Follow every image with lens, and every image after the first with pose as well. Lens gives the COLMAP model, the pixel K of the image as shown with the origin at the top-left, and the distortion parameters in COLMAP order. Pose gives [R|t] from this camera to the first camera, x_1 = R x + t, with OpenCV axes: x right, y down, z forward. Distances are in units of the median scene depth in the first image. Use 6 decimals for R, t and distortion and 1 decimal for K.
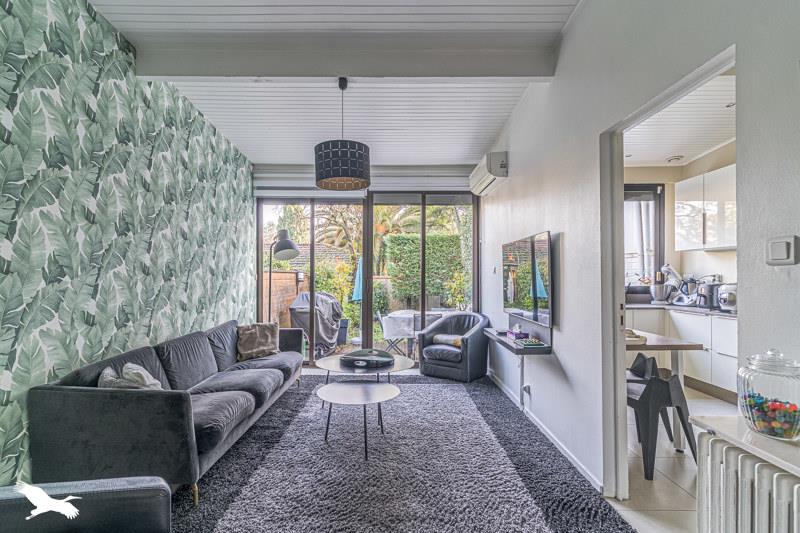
lens RADIAL K [[383.8, 0, 395.9], [0, 383.8, 272.1], [0, 0, 1]] dist [-0.005949, -0.000228]
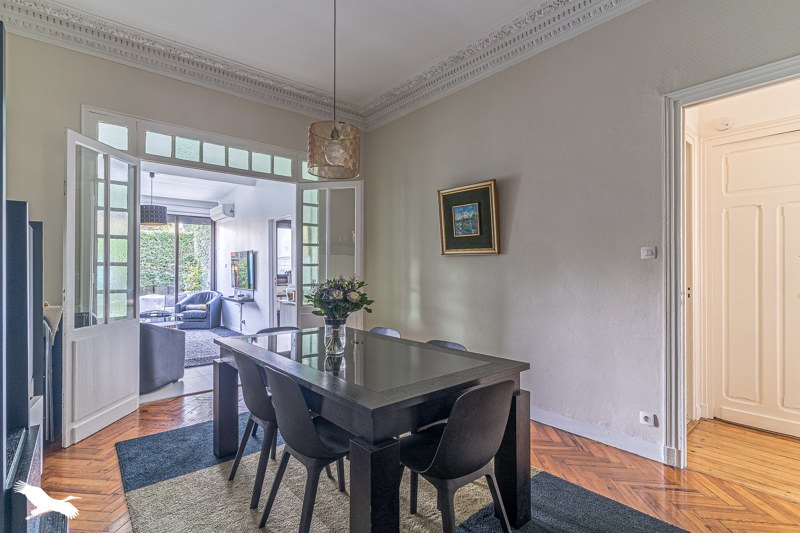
lens RADIAL K [[383.8, 0, 395.7], [0, 383.8, 266.8], [0, 0, 1]] dist [-0.005949, -0.000228]
pose [[0.770377, 0.000703, 0.637588, -0.269582], [-0.004105, 0.999984, 0.003857, -0.007886], [-0.637575, -0.005589, 0.770368, -0.871732]]
